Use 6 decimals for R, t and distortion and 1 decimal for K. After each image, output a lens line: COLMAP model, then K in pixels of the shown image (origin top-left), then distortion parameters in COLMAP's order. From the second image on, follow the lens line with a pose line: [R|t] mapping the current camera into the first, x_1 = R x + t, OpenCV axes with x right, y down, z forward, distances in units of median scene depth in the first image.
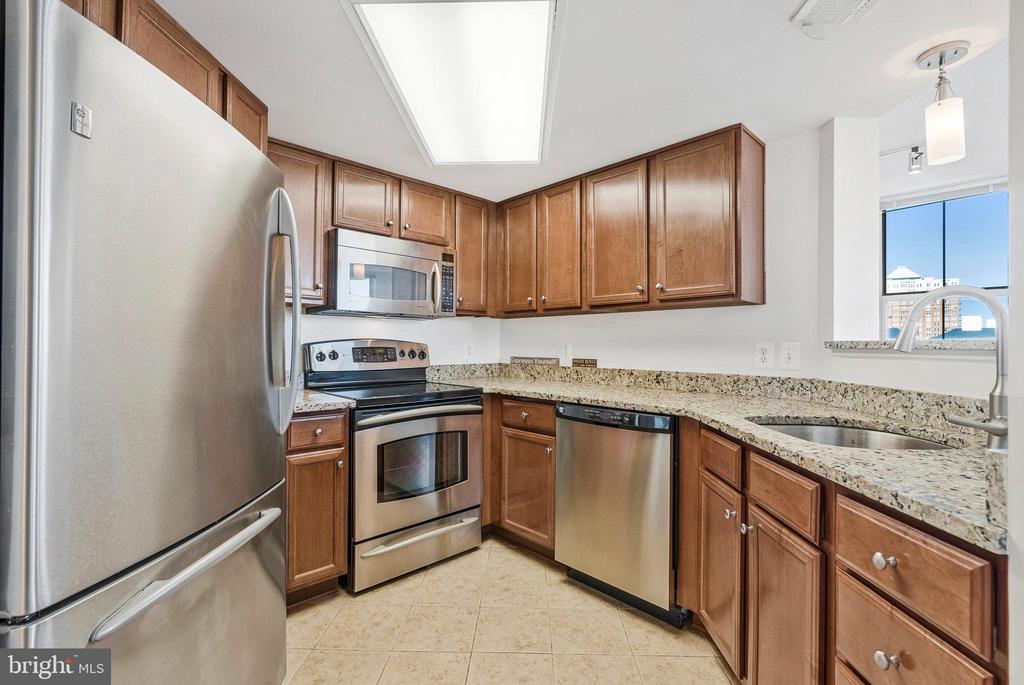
lens RADIAL K [[457.5, 0, 512.0], [0, 457.5, 342.5], [0, 0, 1]] dist [-0.022299, 0.010801]
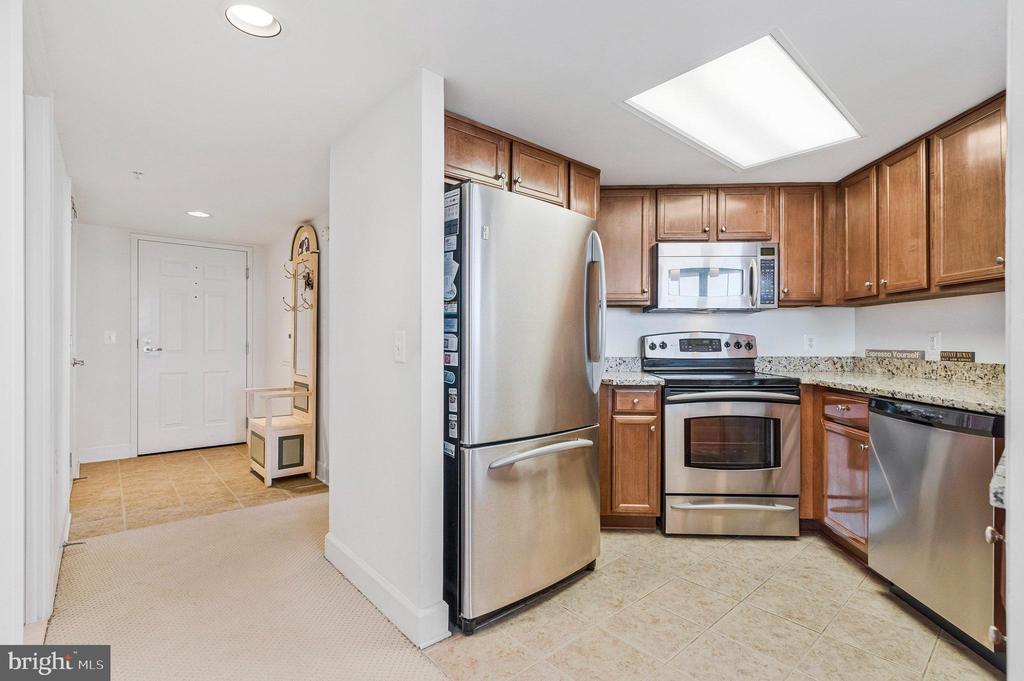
lens RADIAL K [[457.5, 0, 512.0], [0, 457.5, 340.5], [0, 0, 1]] dist [-0.022299, 0.010801]
pose [[0.678193, -0.004538, -0.734870, 0.238908], [0.006380, 0.999980, -0.000287, 0.013023], [0.734856, -0.004494, 0.678208, -0.131118]]
